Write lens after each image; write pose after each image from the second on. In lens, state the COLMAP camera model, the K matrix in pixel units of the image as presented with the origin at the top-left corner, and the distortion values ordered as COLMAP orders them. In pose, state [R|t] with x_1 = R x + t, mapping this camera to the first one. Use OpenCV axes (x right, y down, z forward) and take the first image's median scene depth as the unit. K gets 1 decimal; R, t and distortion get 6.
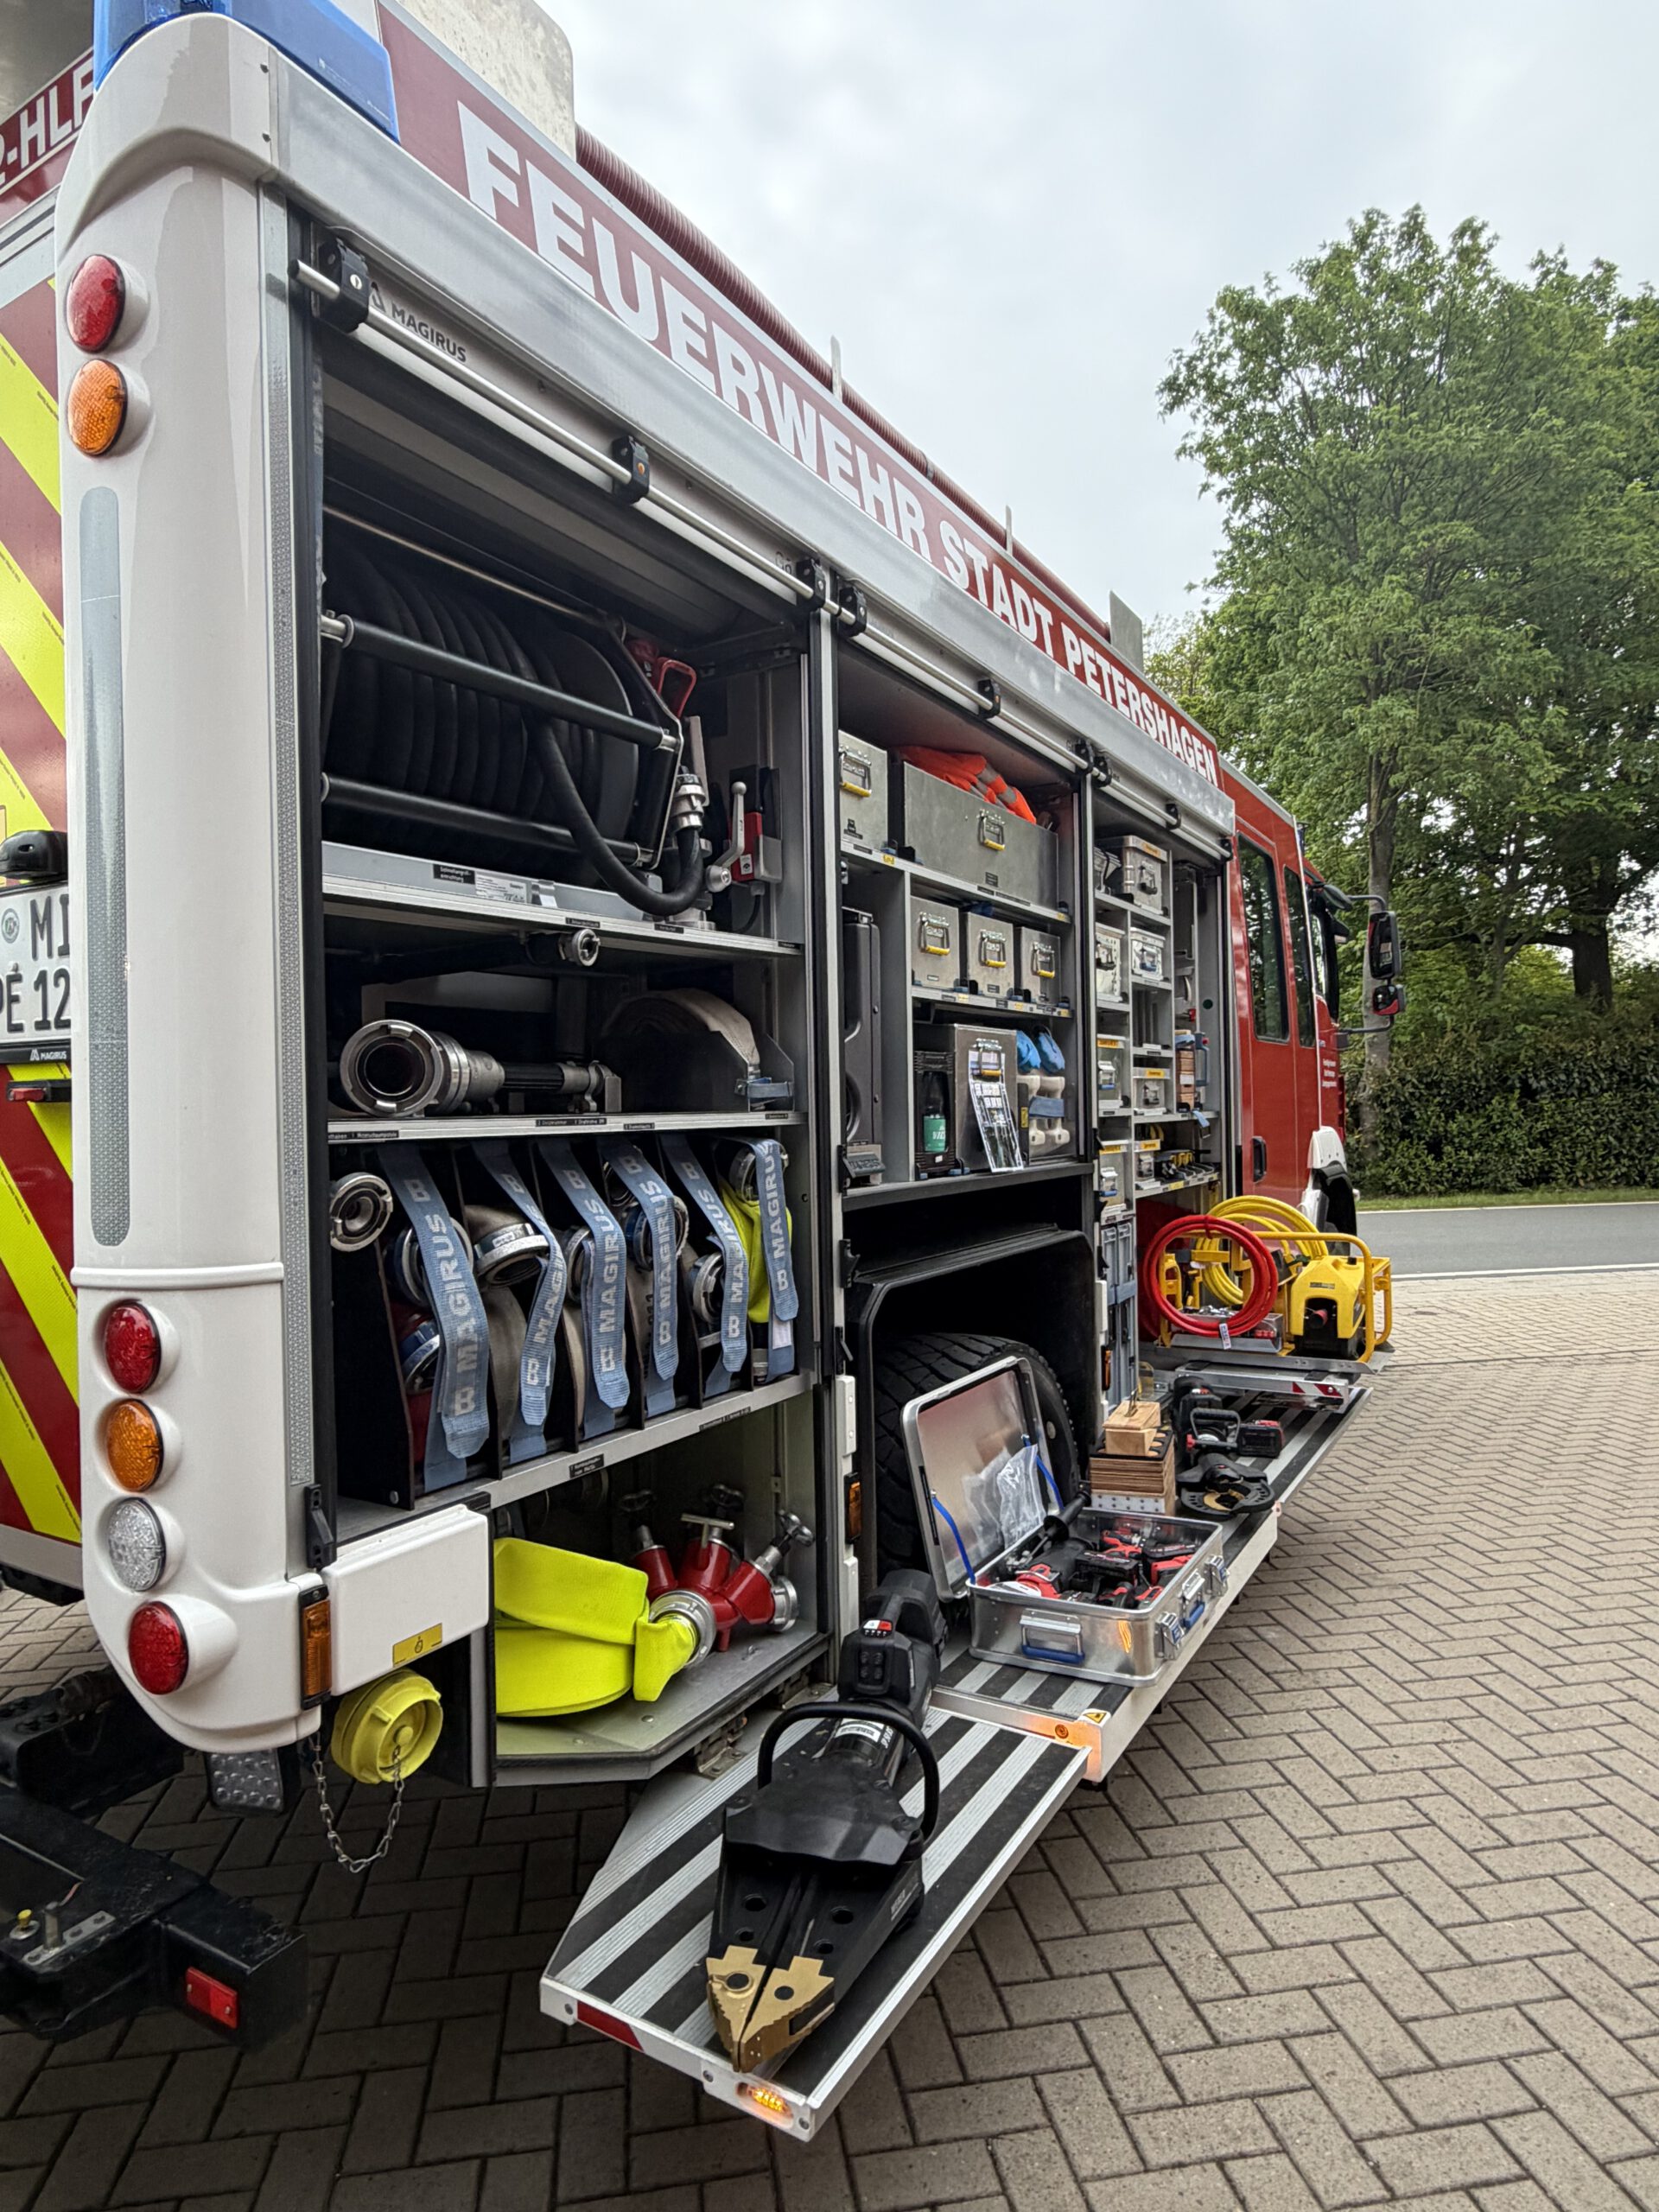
lens RADIAL K [[1324.2, 0, 829.5], [0, 1324.2, 1106.0], [0, 0, 1]] dist [0.005913, 0.000387]
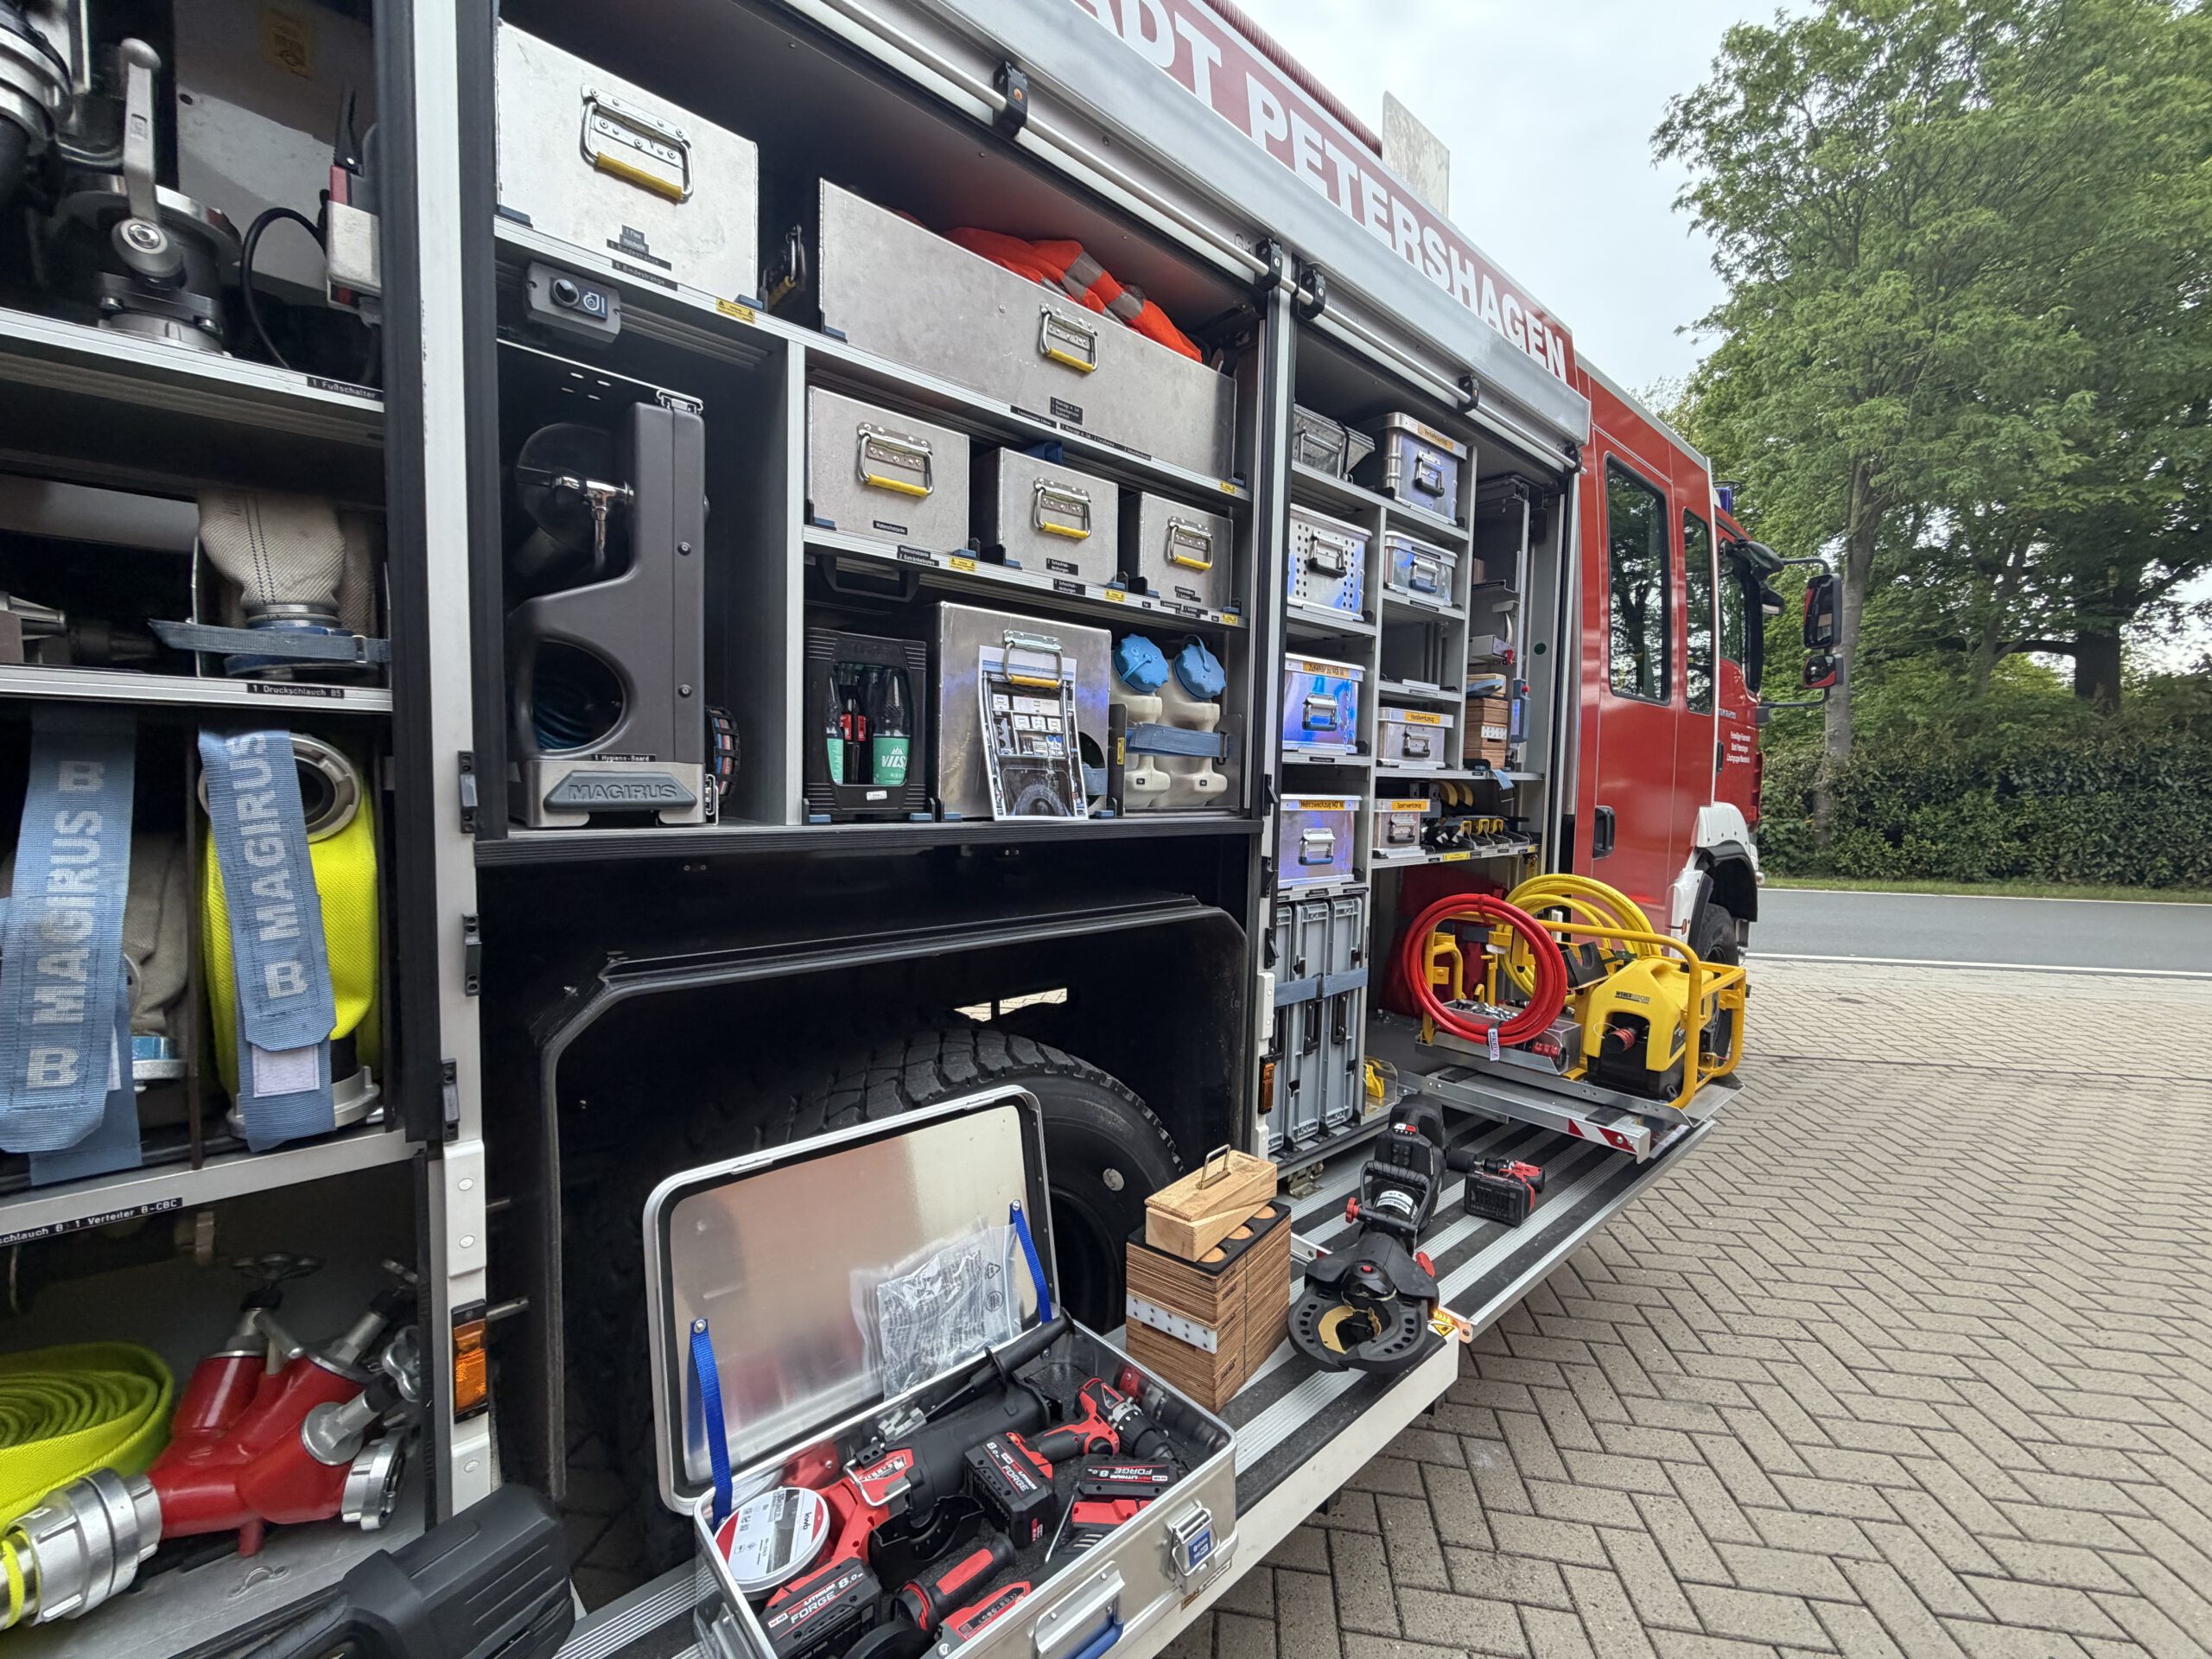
lens RADIAL K [[884.6, 0, 1106.0], [0, 884.6, 829.5], [0, 0, 1]] dist [0.000205, -0.000174]
pose [[0.950919, 0.056959, -0.304154, 0.137537], [-0.038981, 0.997133, 0.064861, 0.009731], [0.306976, -0.049821, 0.950412, 0.250009]]
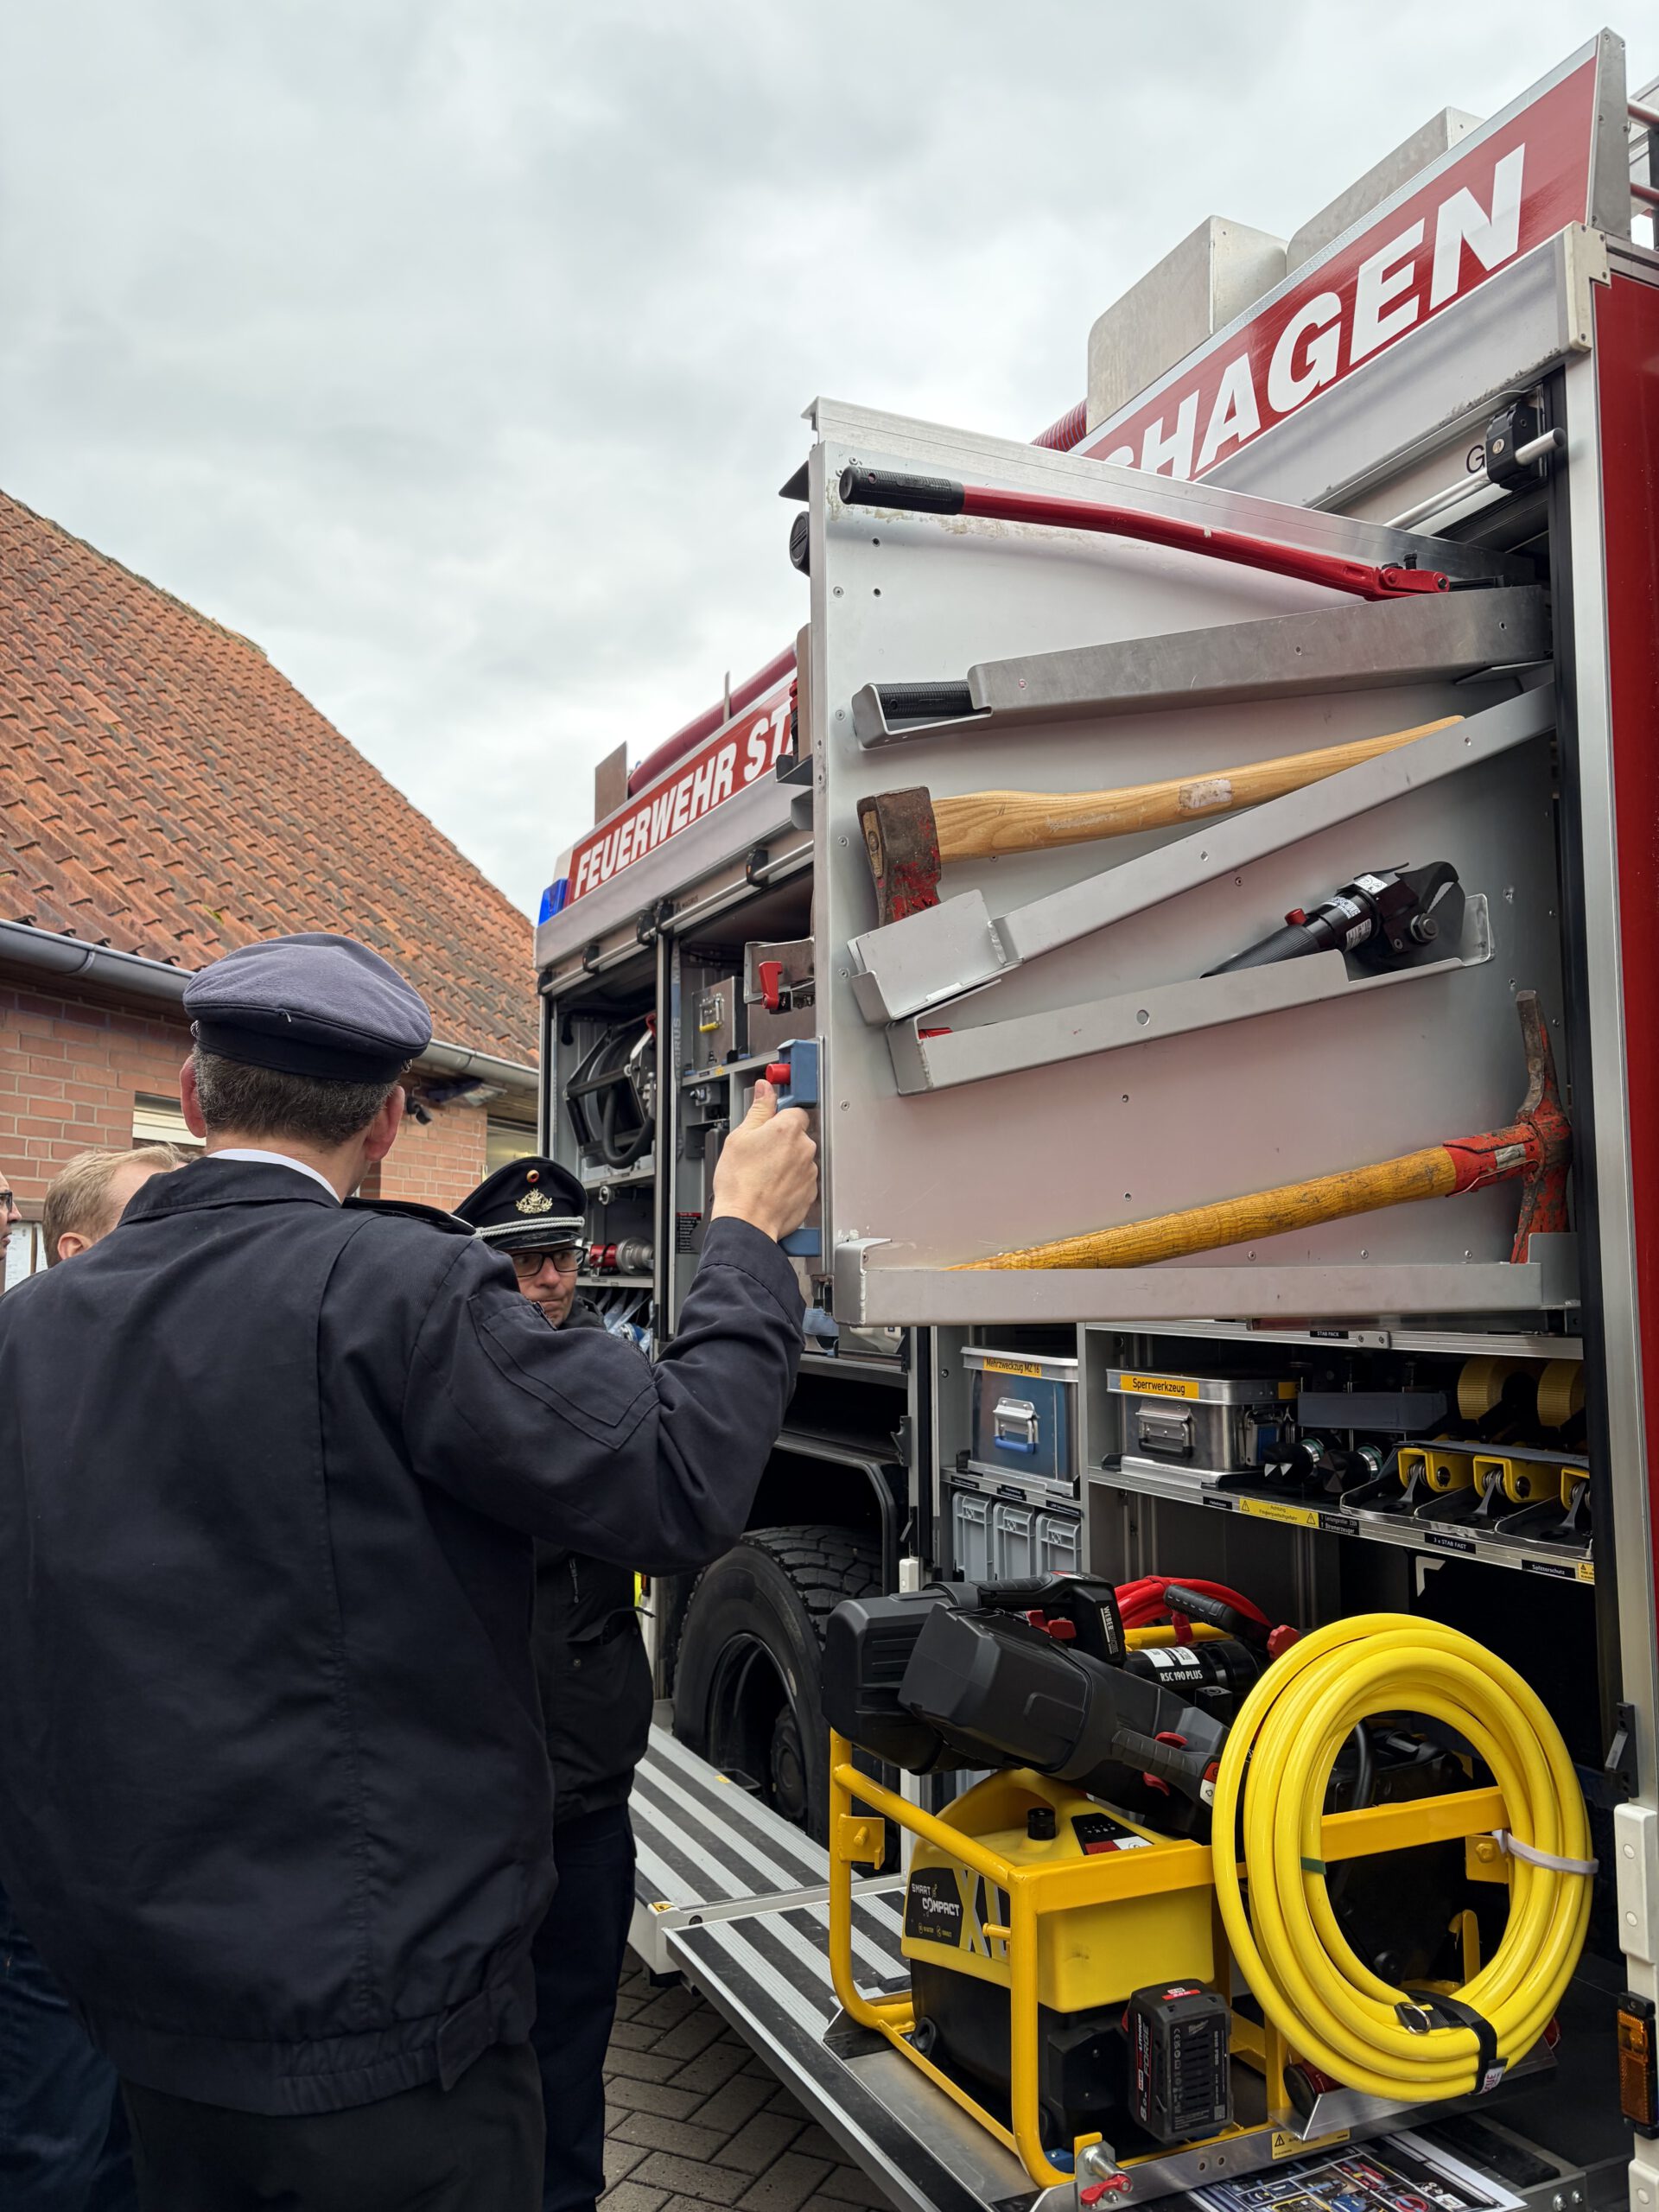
lens RADIAL K [[1727.8, 0, 829.5], [0, 1727.8, 1106.0], [0, 0, 1]] dist [-0.002524, -0.007782]
pose [[-0.560707, -0.058286, -0.825960, 0.500492], [0.009834, 0.996980, -0.077031, -0.014157], [0.827956, -0.051314, -0.558441, 0.774027]]
